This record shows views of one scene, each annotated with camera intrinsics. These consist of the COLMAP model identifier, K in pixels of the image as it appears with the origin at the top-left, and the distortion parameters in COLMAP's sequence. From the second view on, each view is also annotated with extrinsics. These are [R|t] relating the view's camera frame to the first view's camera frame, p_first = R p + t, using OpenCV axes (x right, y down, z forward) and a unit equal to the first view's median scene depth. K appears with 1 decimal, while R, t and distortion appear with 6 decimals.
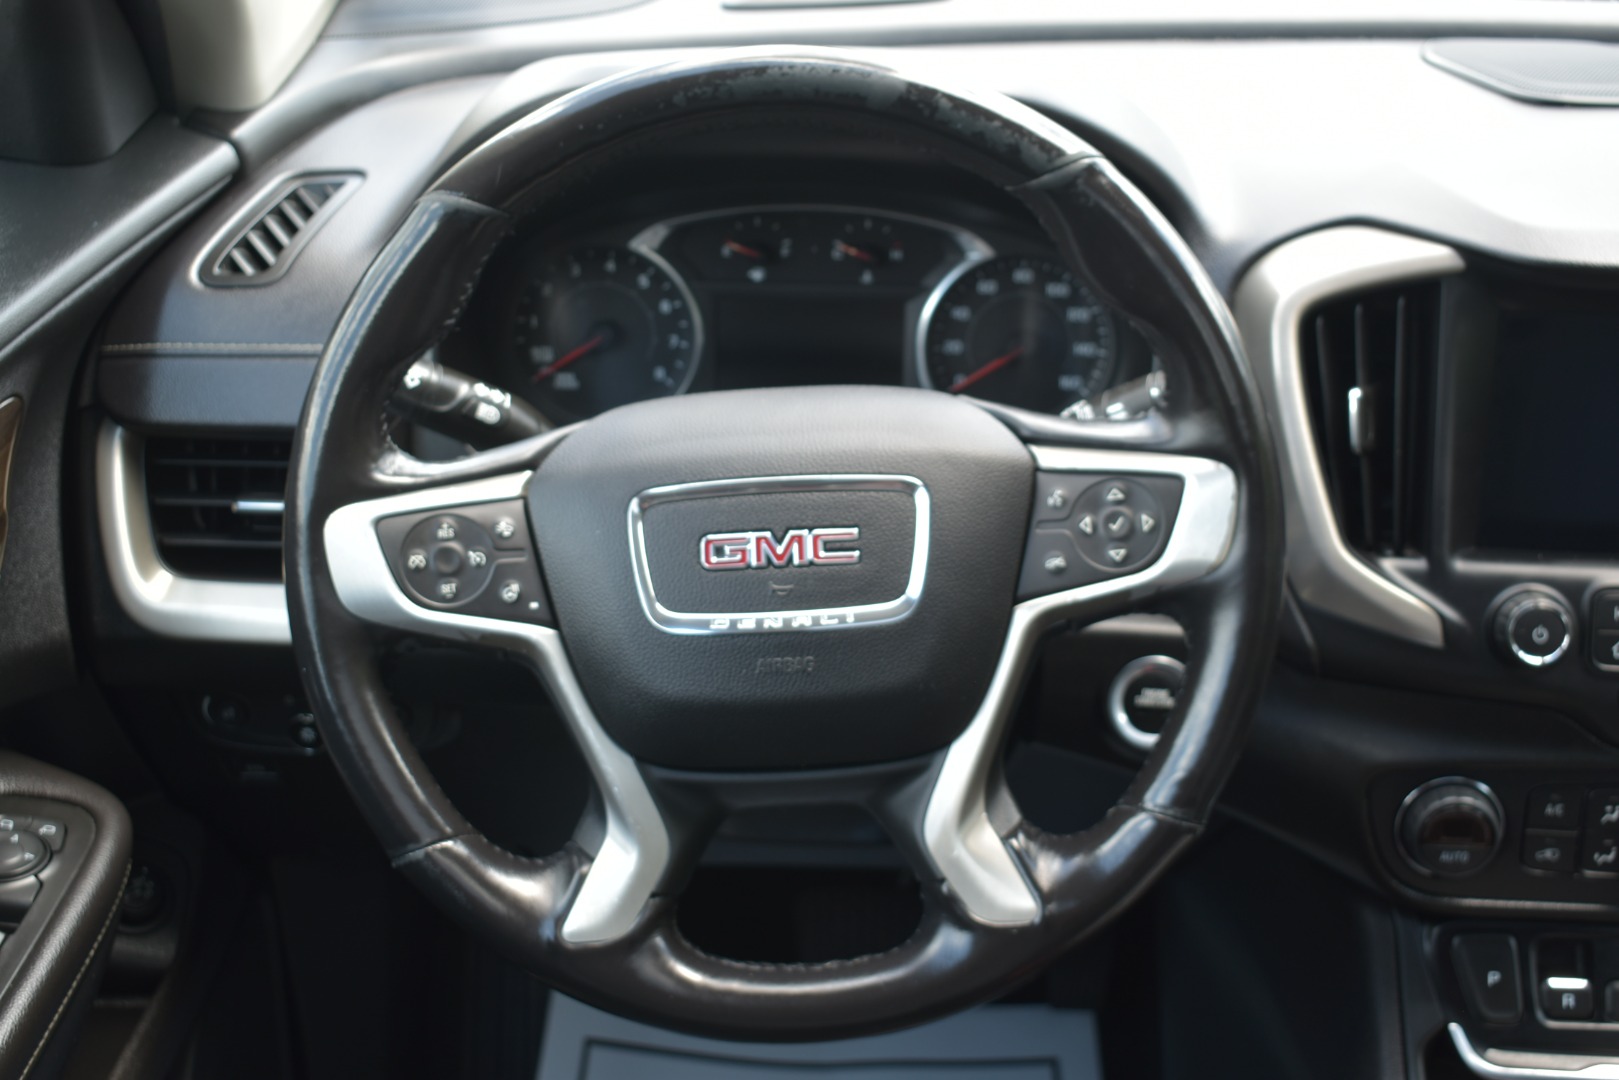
lens RADIAL K [[2014.9, 0, 809.5], [0, 2014.9, 540.0], [0, 0, 1]] dist [-0.015221, 0.009626]
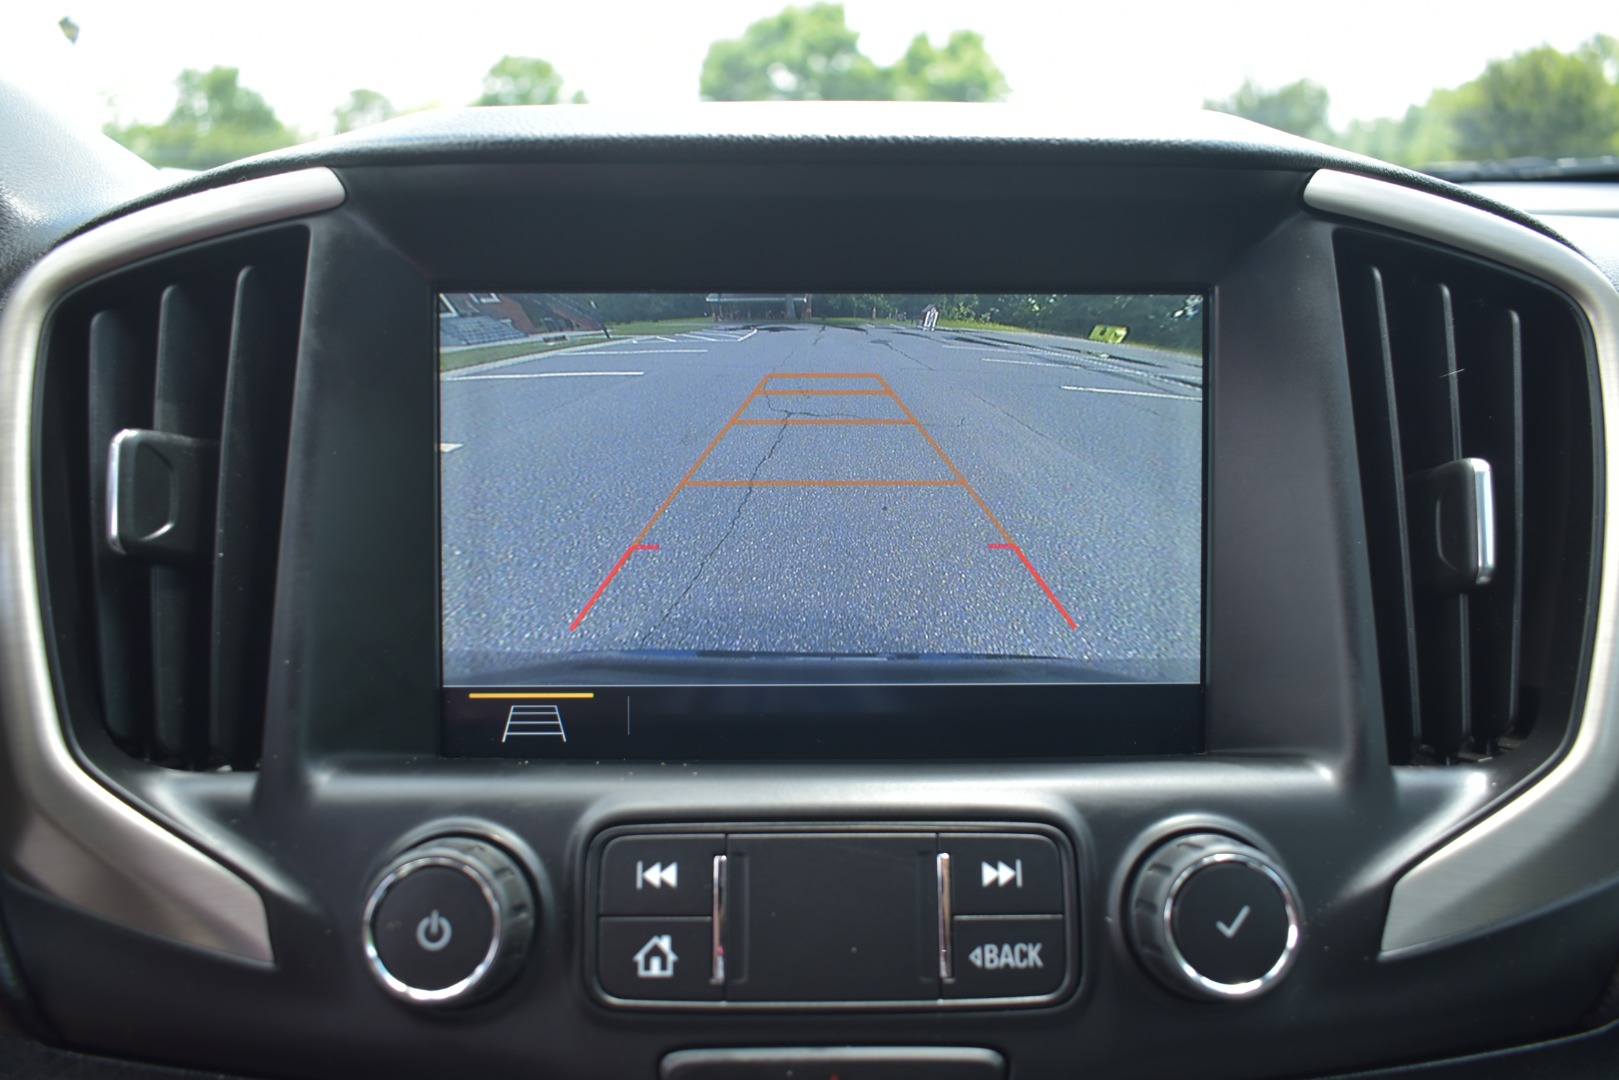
lens RADIAL K [[1187.7, 0, 809.5], [0, 1187.7, 540.0], [0, 0, 1]] dist [-0.013998, -0.003031]
pose [[0.996905, -0.021341, 0.075664, 0.466891], [0.040405, 0.964690, -0.260269, 0.038281], [-0.067438, 0.262521, 0.962567, 0.801266]]
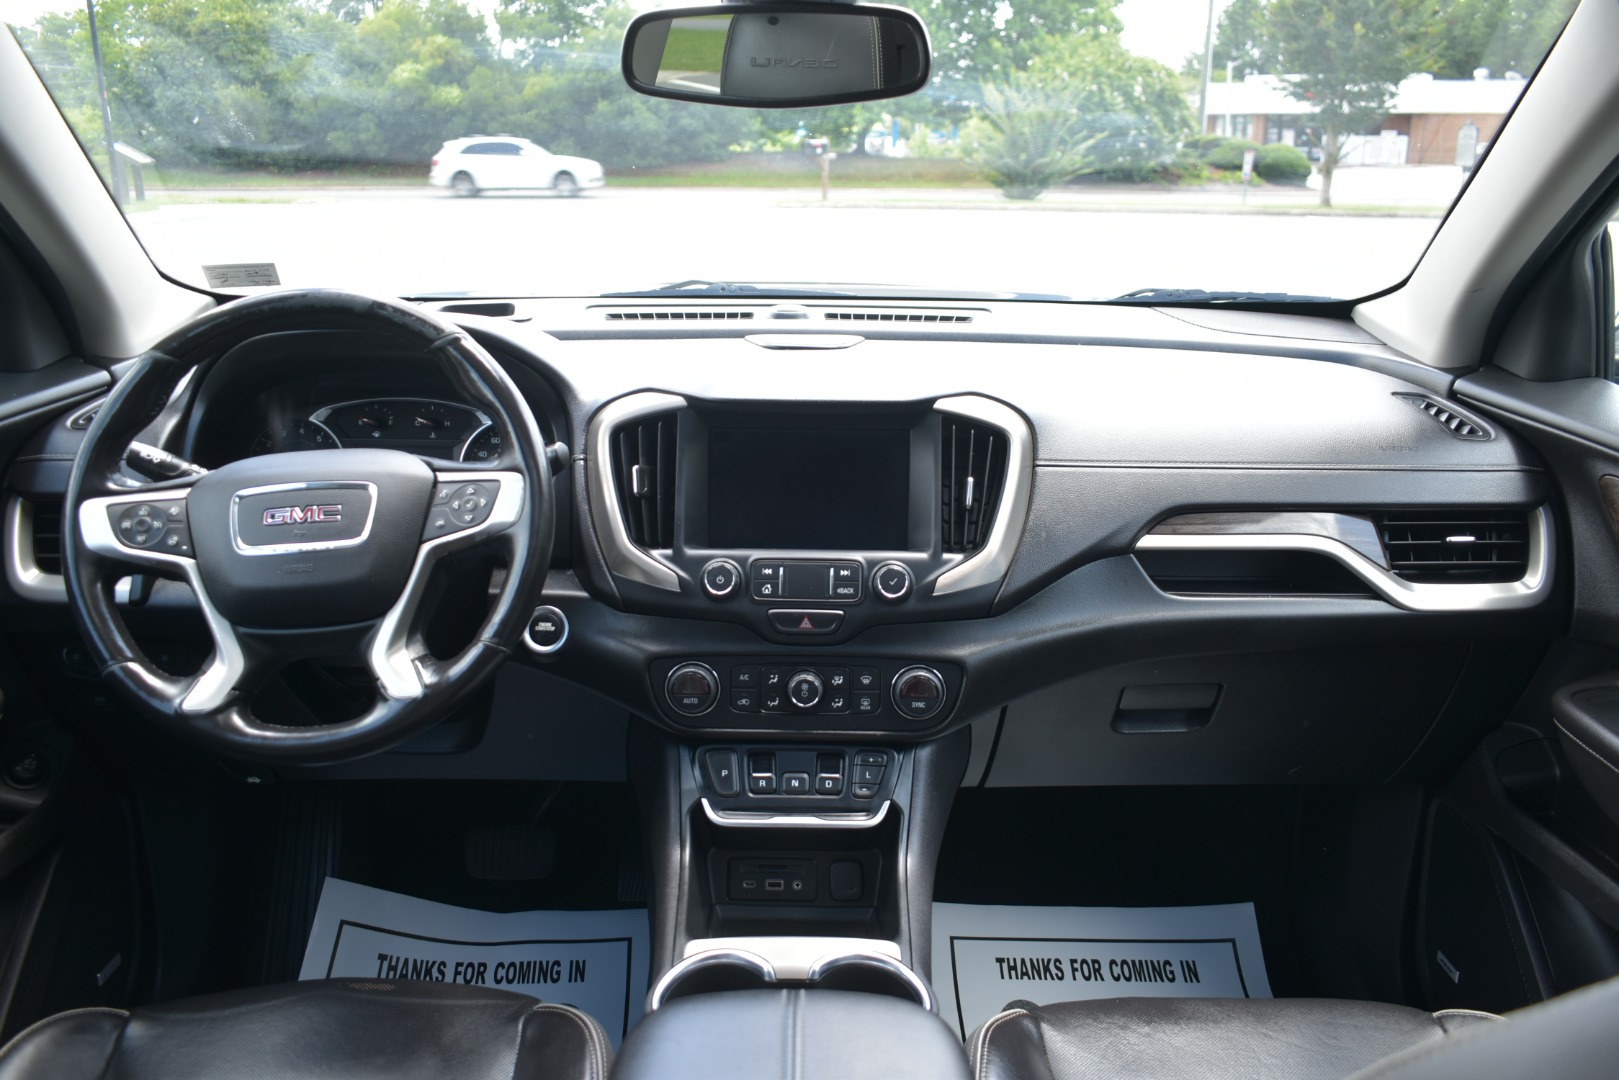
lens RADIAL K [[1362.8, 0, 793.3], [0, 1362.8, 543.5], [0, 0, 1]] dist [-0.000652, -0.010344]
pose [[0.999445, -0.008162, 0.032299, 0.430385], [0.014360, 0.980376, -0.196613, 0.305411], [-0.030060, 0.196968, 0.979949, -0.366302]]
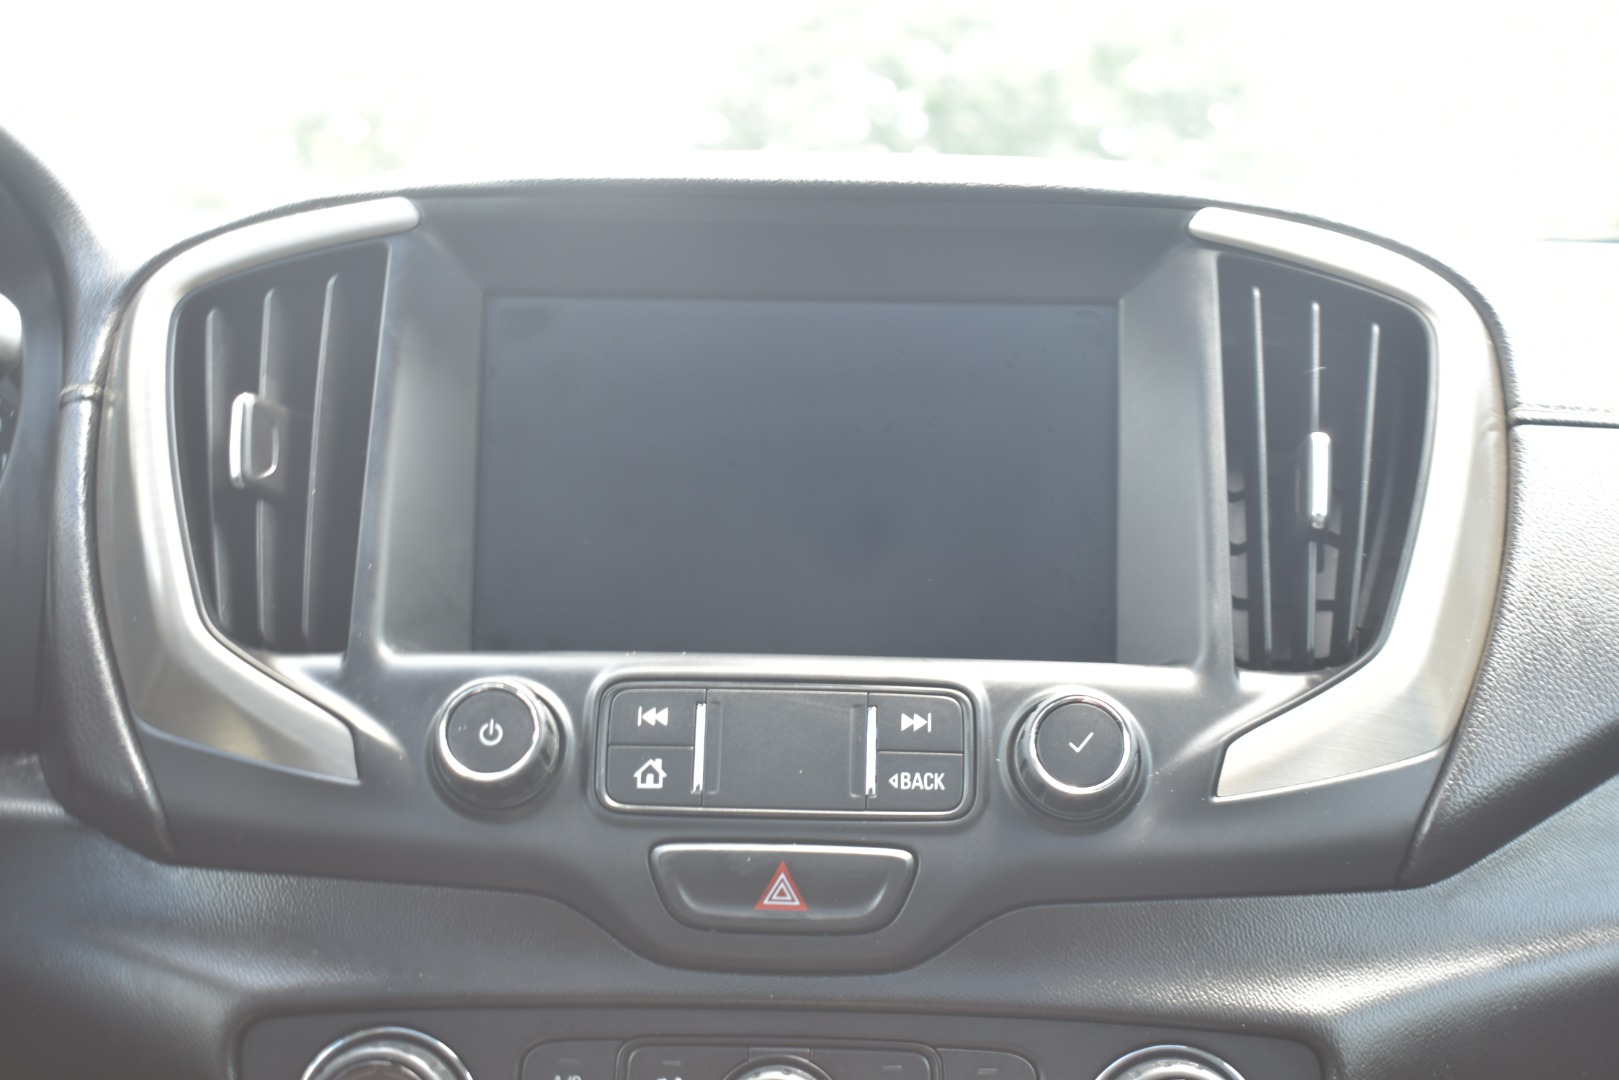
lens RADIAL K [[2439.8, 0, 809.5], [0, 2439.8, 540.0], [0, 0, 1]] dist [-0.017155, -0.076072]
pose [[0.999252, 0.009737, 0.037418, 0.470312], [0.007353, 0.902243, -0.431164, 0.332128], [-0.037958, 0.431117, 0.901497, 0.364598]]
